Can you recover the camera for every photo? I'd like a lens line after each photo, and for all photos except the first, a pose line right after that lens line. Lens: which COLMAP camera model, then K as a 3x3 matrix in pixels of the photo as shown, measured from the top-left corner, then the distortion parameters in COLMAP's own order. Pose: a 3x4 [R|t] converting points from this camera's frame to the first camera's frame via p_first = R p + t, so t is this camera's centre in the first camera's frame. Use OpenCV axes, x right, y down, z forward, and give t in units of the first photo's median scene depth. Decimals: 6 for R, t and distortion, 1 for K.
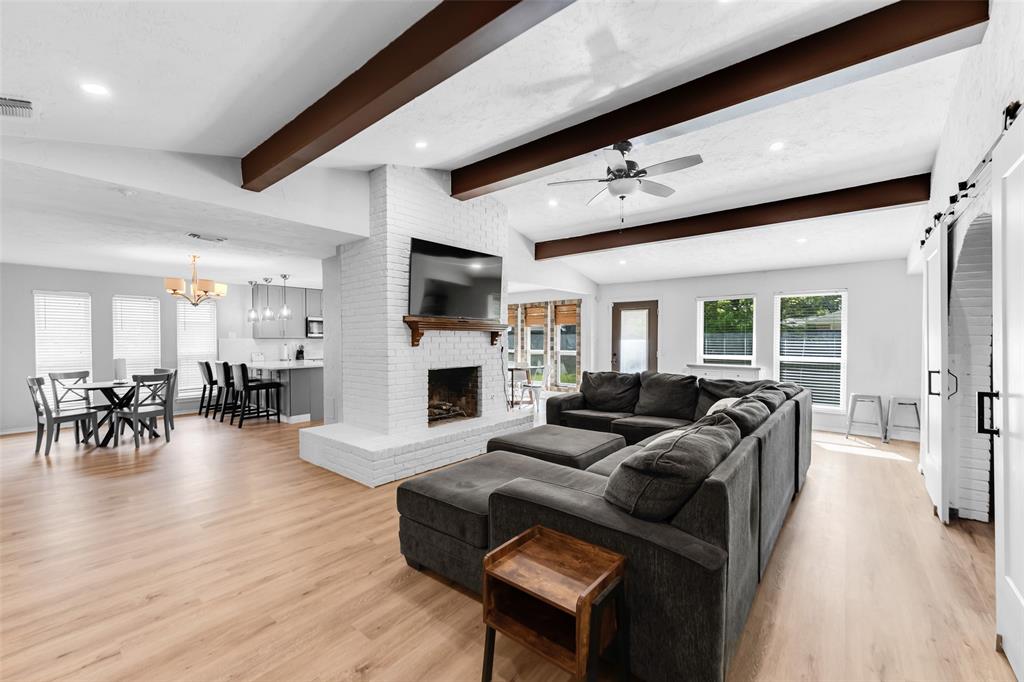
lens RADIAL K [[413.8, 0, 511.7], [0, 413.8, 345.7], [0, 0, 1]] dist [0.003386, 0.000256]
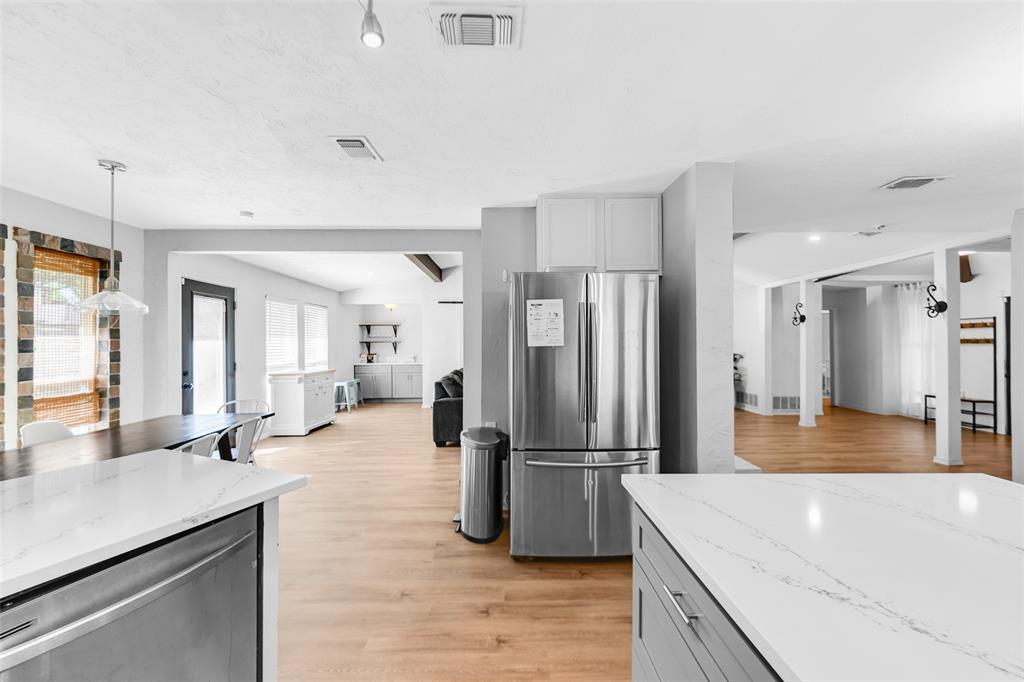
lens RADIAL K [[413.3, 0, 511.7], [0, 413.3, 339.2], [0, 0, 1]] dist [-0.001034, 0.000107]
pose [[-0.648862, 0.008126, 0.760863, -0.632276], [0.013683, 0.999906, 0.000990, -0.026023], [-0.760783, 0.011053, -0.648912, 1.460870]]
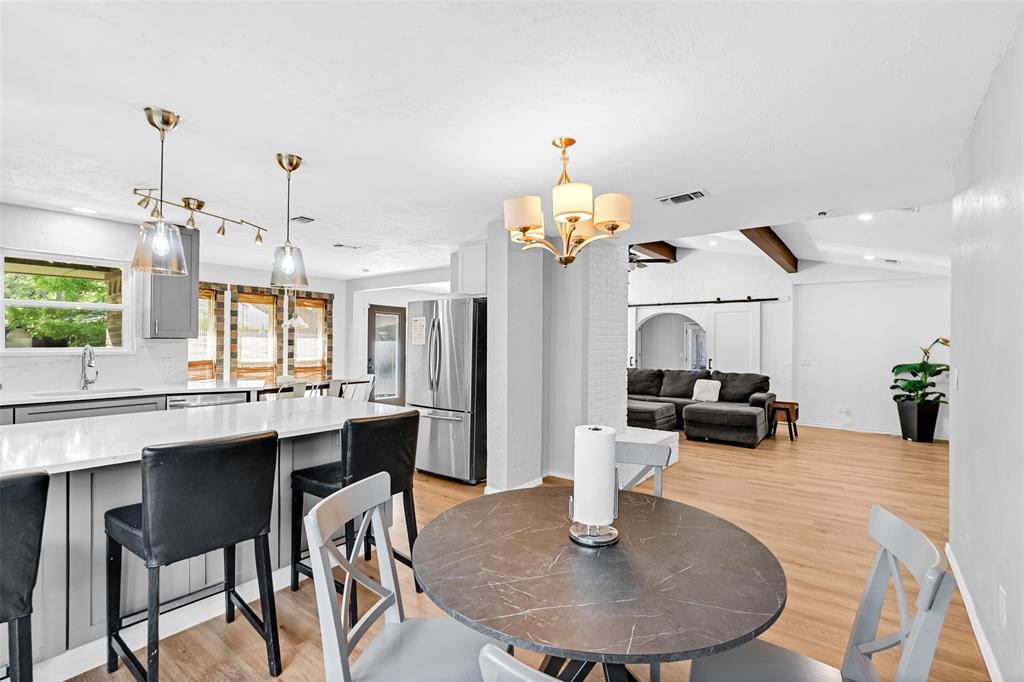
lens RADIAL K [[467.7, 0, 512.0], [0, 467.7, 341.0], [0, 0, 1]] dist [0.000840, 0.000206]
pose [[-0.036428, 0.007951, 0.999305, -1.165004], [0.004474, 0.999960, -0.007793, -0.016325], [-0.999326, 0.004187, -0.036463, 1.022960]]
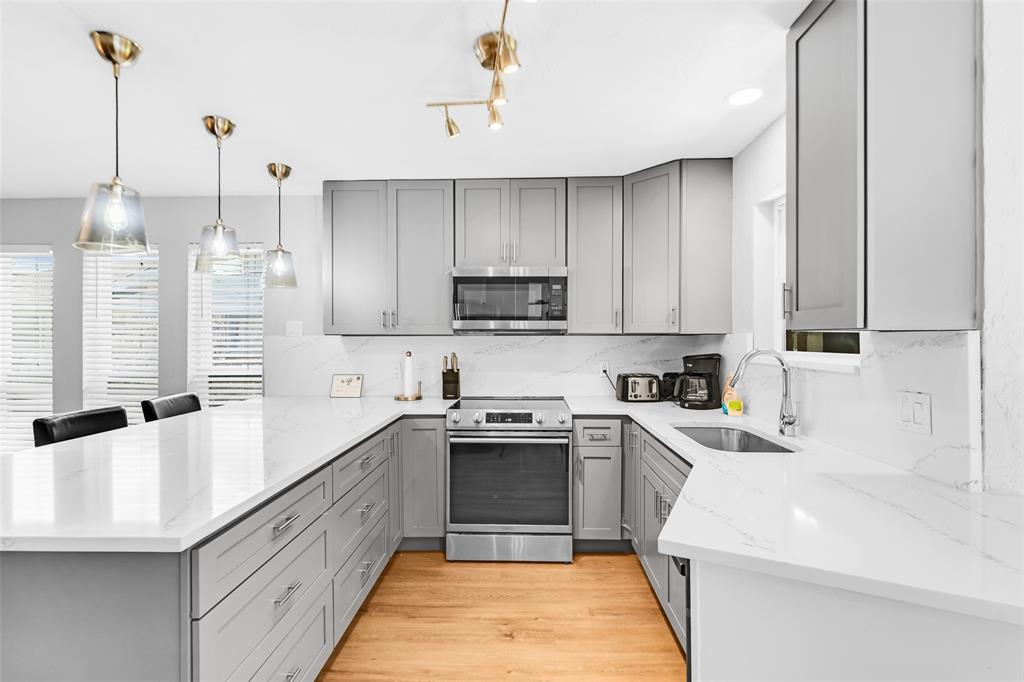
lens RADIAL K [[467.7, 0, 512.0], [0, 467.7, 341.0], [0, 0, 1]] dist [0.000840, 0.000206]
pose [[0.614738, 0.007523, -0.788696, -0.283726], [-0.011854, 0.999930, 0.000299, -0.021460], [0.788642, 0.009165, 0.614784, 1.251026]]
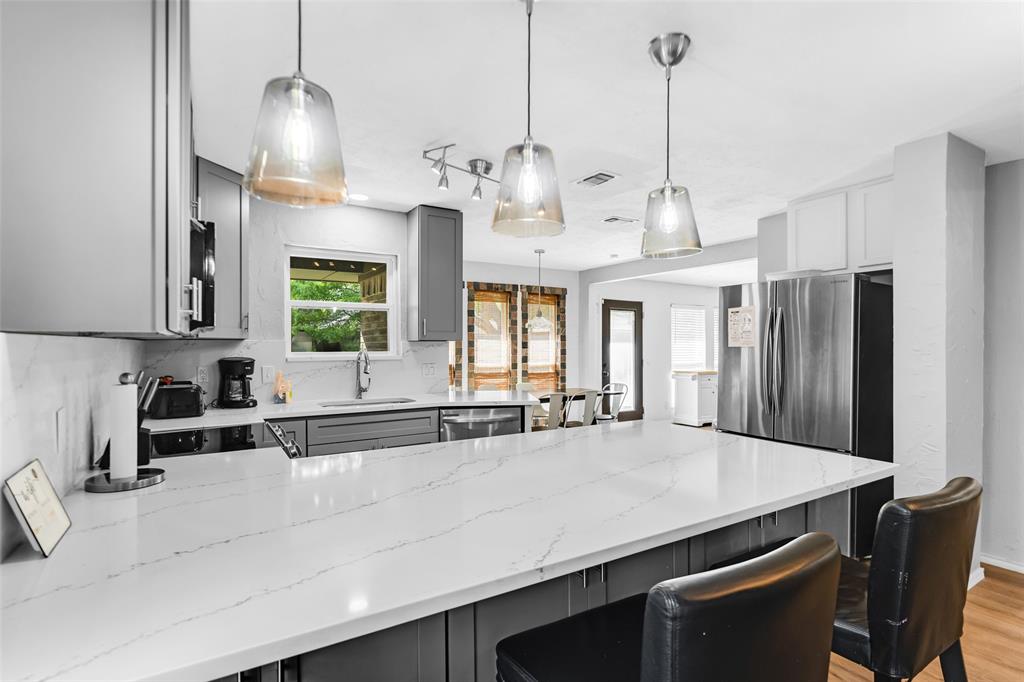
lens RADIAL K [[499.1, 0, 509.4], [0, 499.1, 347.9], [0, 0, 1]] dist [0.000364, 0.000041]
pose [[0.325056, -0.002482, 0.945691, -1.008950], [0.009201, 0.999958, -0.000538, -0.017751], [-0.945650, 0.008876, 0.325065, 1.228136]]
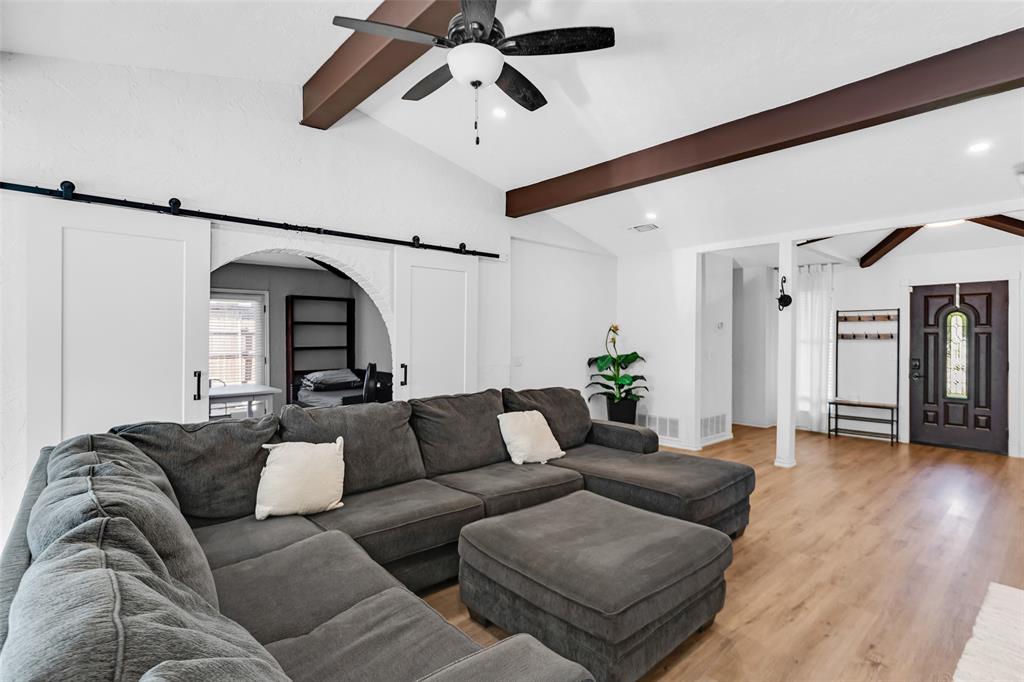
lens RADIAL K [[503.4, 0, 510.4], [0, 503.4, 337.3], [0, 0, 1]] dist [-0.000761, -0.000617]
pose [[-0.988335, -0.002678, 0.152270, 0.076085], [-0.000160, 0.999863, 0.016544, -0.019715], [-0.152293, 0.016326, -0.988200, 1.060037]]
